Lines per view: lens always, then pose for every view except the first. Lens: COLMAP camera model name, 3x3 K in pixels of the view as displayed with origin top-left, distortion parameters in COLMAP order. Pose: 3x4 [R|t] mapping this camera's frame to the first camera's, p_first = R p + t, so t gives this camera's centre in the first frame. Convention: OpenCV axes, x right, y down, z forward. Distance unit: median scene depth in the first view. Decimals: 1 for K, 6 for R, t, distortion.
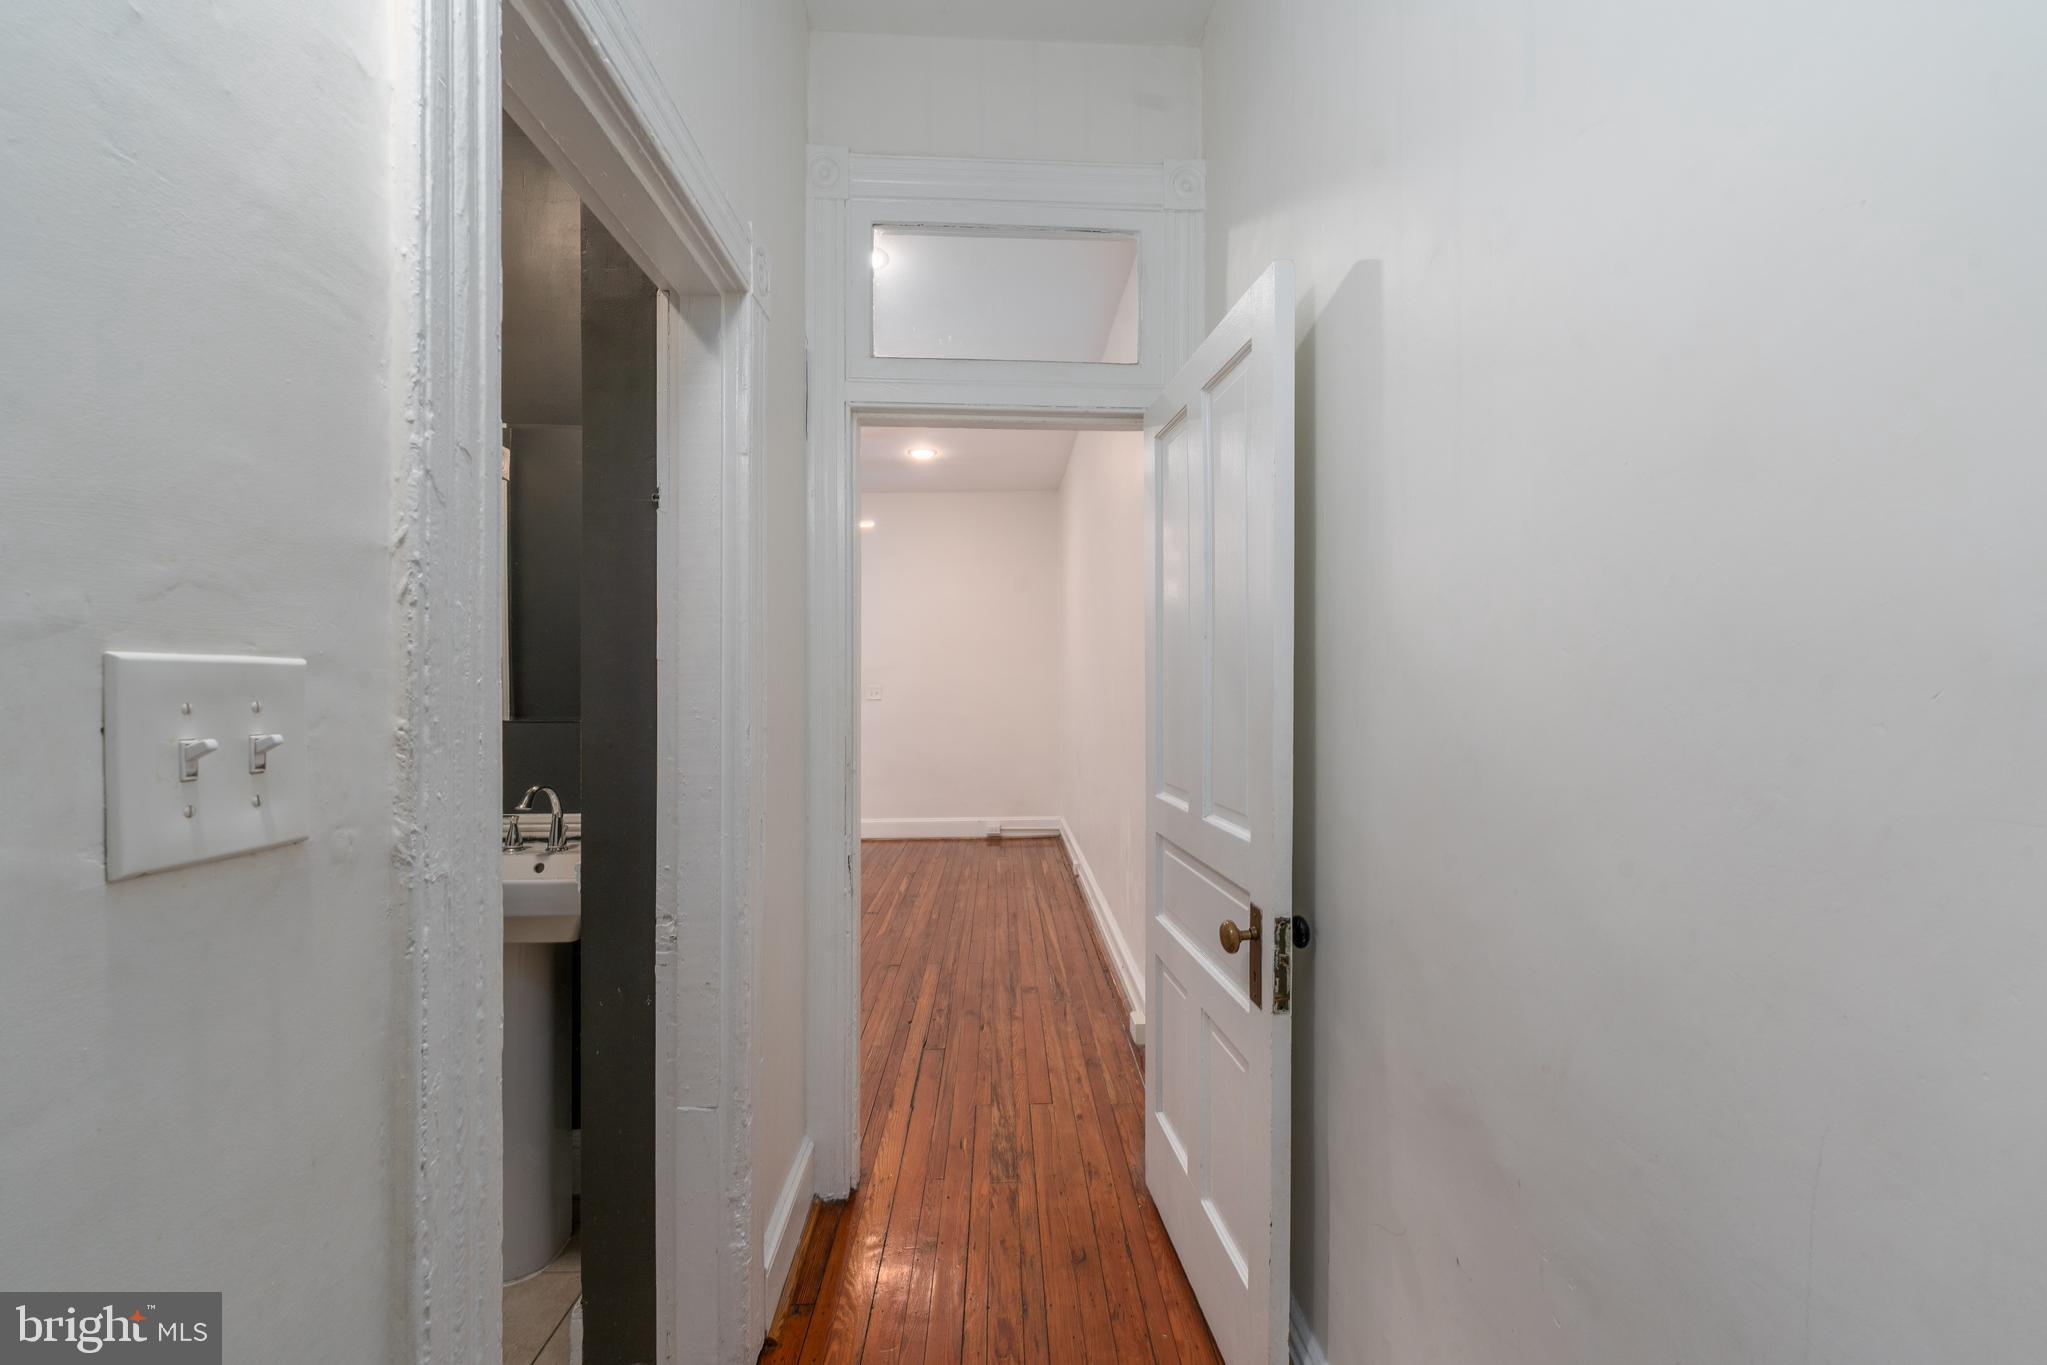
lens RADIAL K [[836.5, 0, 1027.8], [0, 836.5, 688.7], [0, 0, 1]] dist [0.001898, -0.000457]
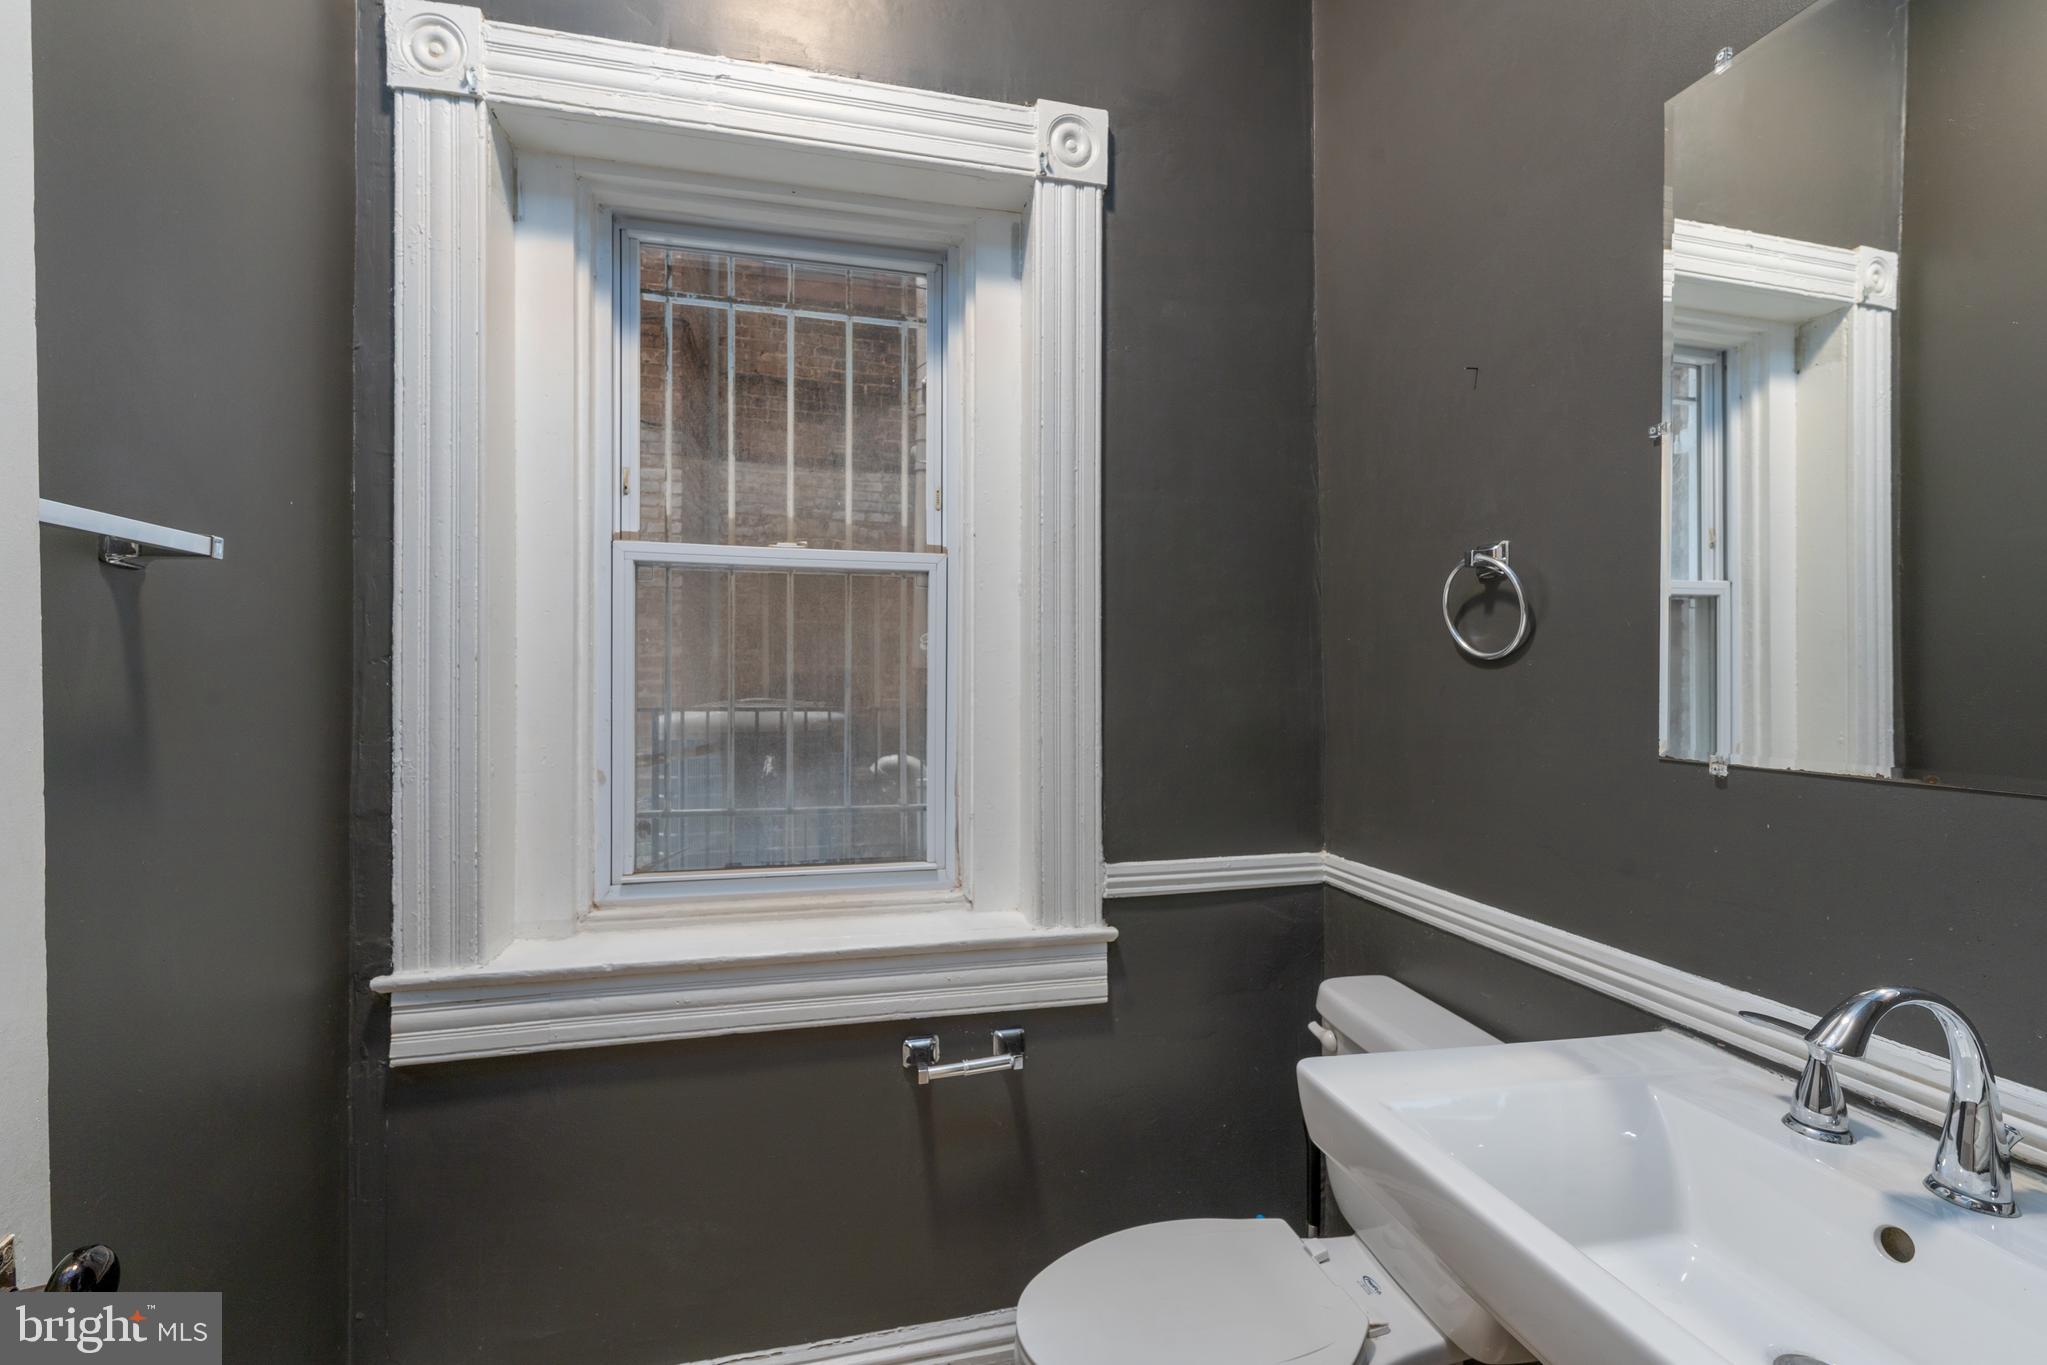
lens RADIAL K [[836.5, 0, 1027.3], [0, 836.5, 683.8], [0, 0, 1]] dist [0.001898, -0.000457]
pose [[0.187315, 0.009118, -0.982258, -0.309276], [-0.007259, 0.999942, 0.007898, -0.005150], [0.982273, 0.005651, 0.187371, 0.570883]]
